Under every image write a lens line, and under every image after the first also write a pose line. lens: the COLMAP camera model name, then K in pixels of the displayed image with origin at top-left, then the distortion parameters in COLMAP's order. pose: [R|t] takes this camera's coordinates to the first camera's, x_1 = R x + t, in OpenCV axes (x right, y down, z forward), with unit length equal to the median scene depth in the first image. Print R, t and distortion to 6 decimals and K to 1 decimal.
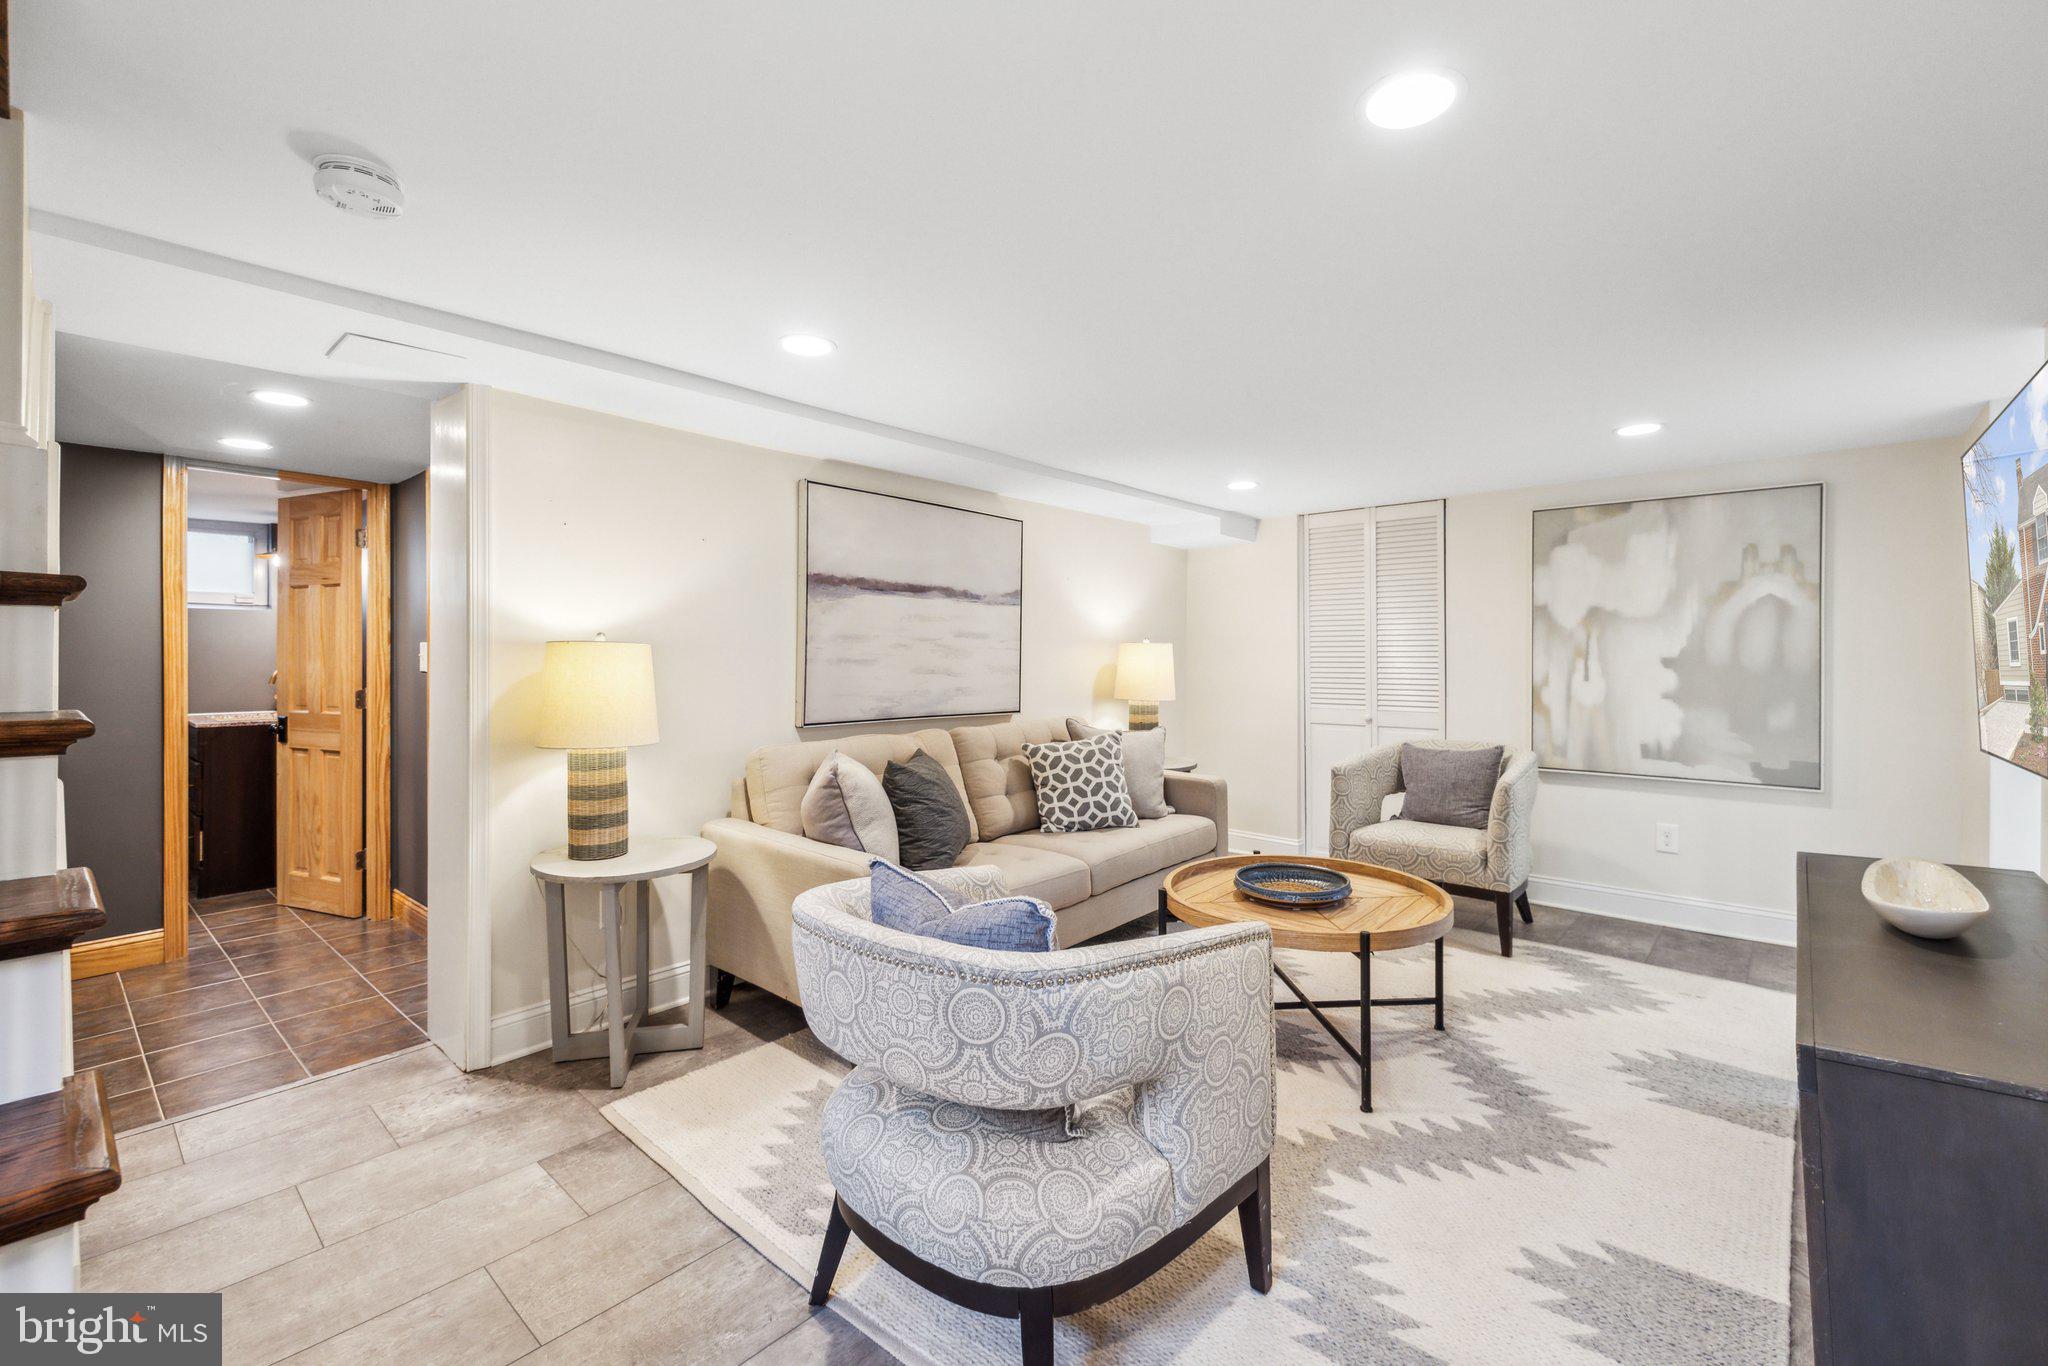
lens RADIAL K [[877.3, 0, 1020.5], [0, 877.3, 663.1], [0, 0, 1]] dist [0.002832, 0.000205]
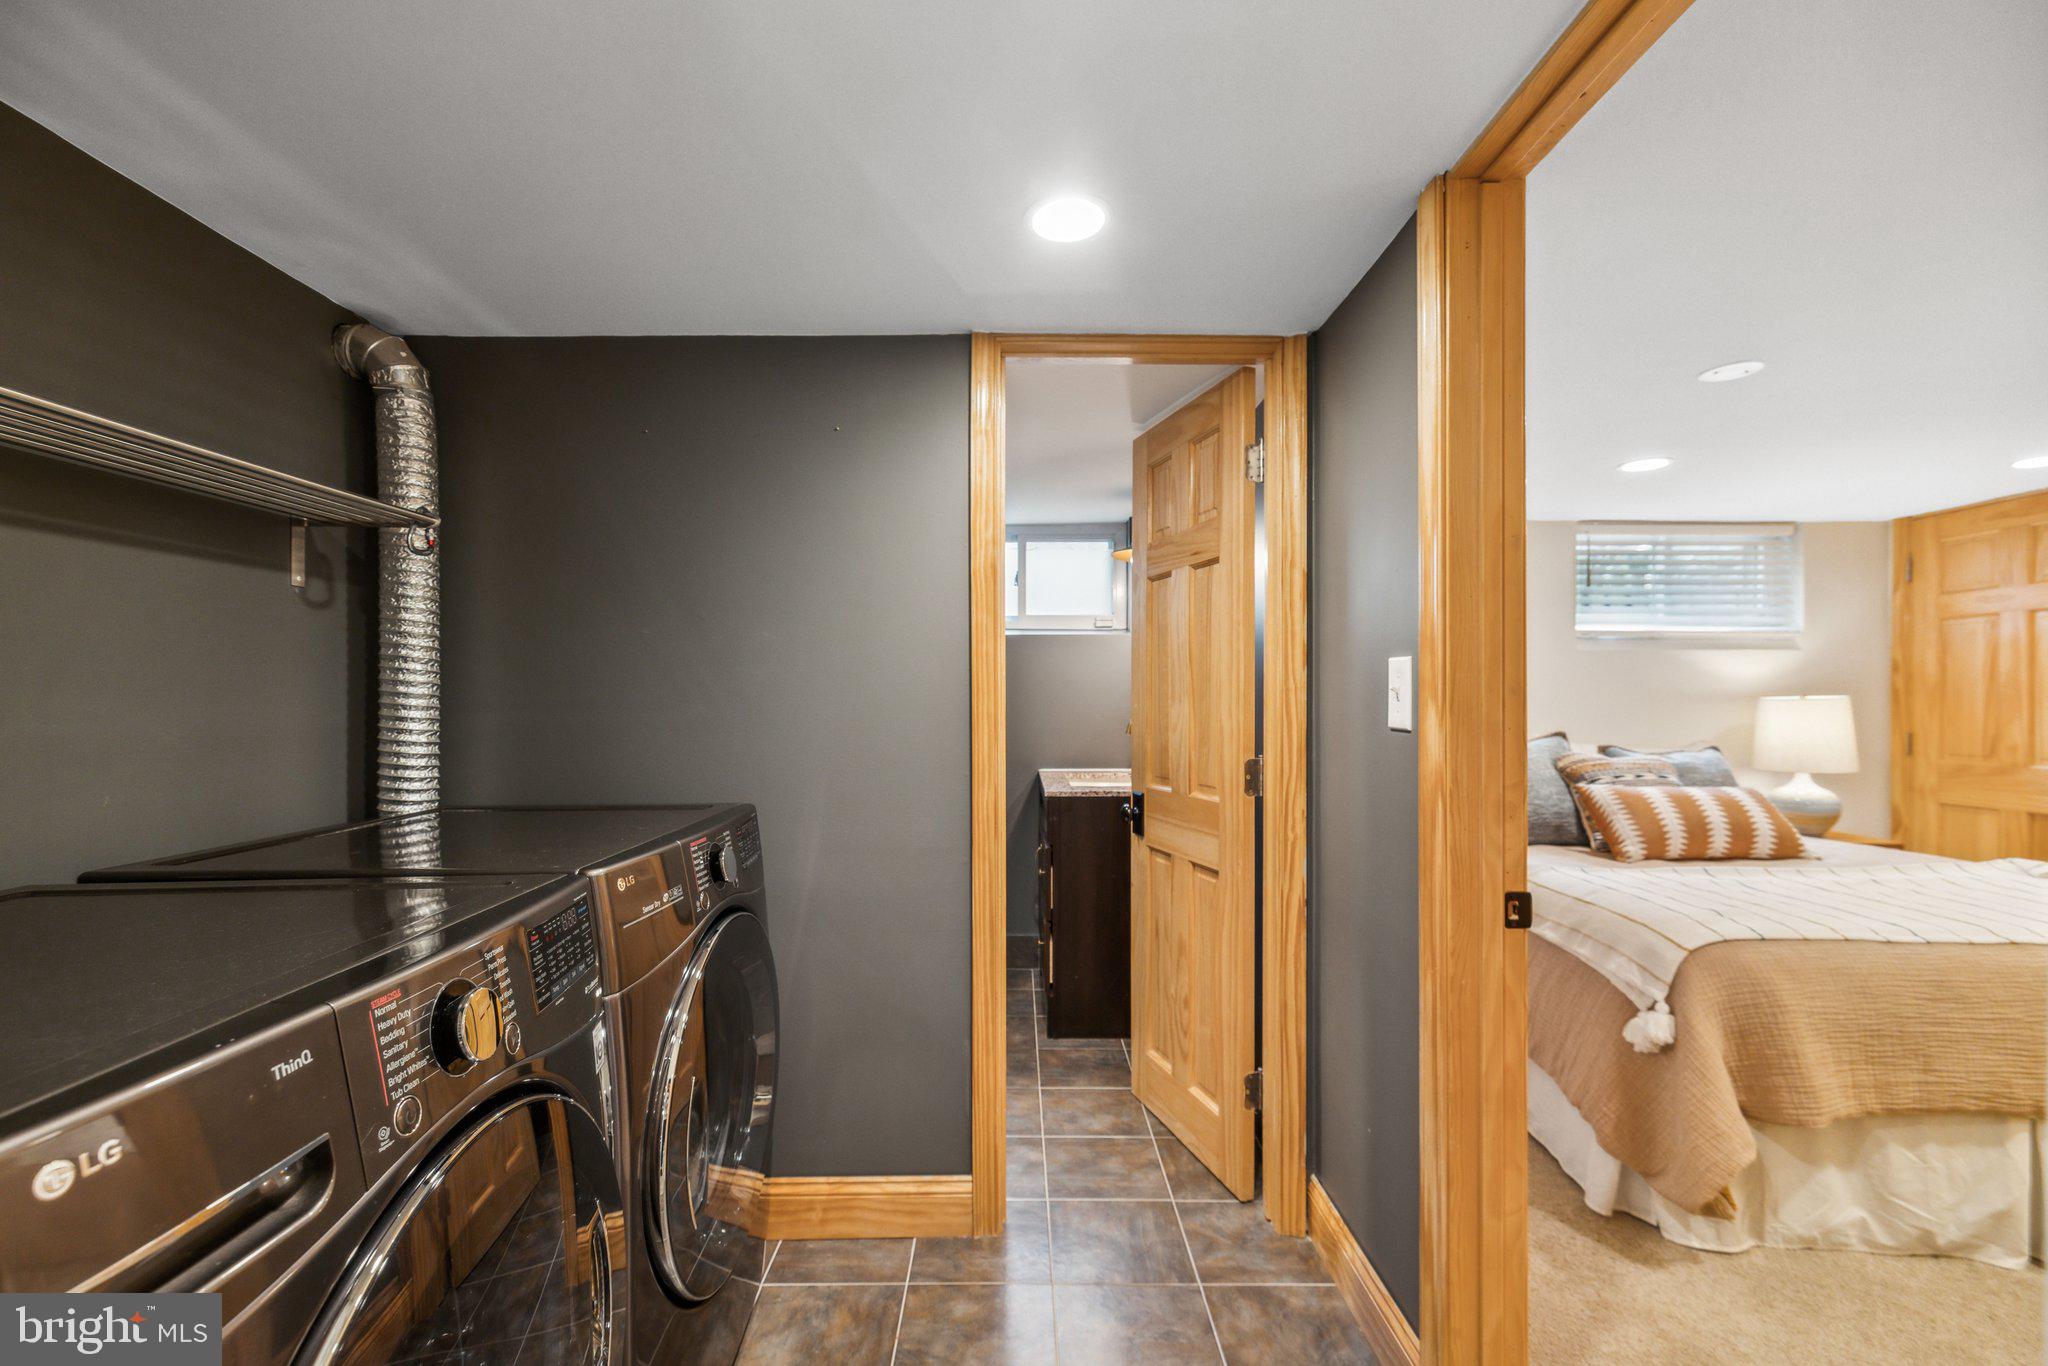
lens RADIAL K [[877.3, 0, 1021.5], [0, 877.3, 696.3], [0, 0, 1]] dist [0.002832, 0.000205]
pose [[0.665582, -0.006077, -0.746300, -0.450578], [-0.002811, 0.999939, -0.010649, 0.000113], [0.746319, 0.009186, 0.665525, 0.548603]]
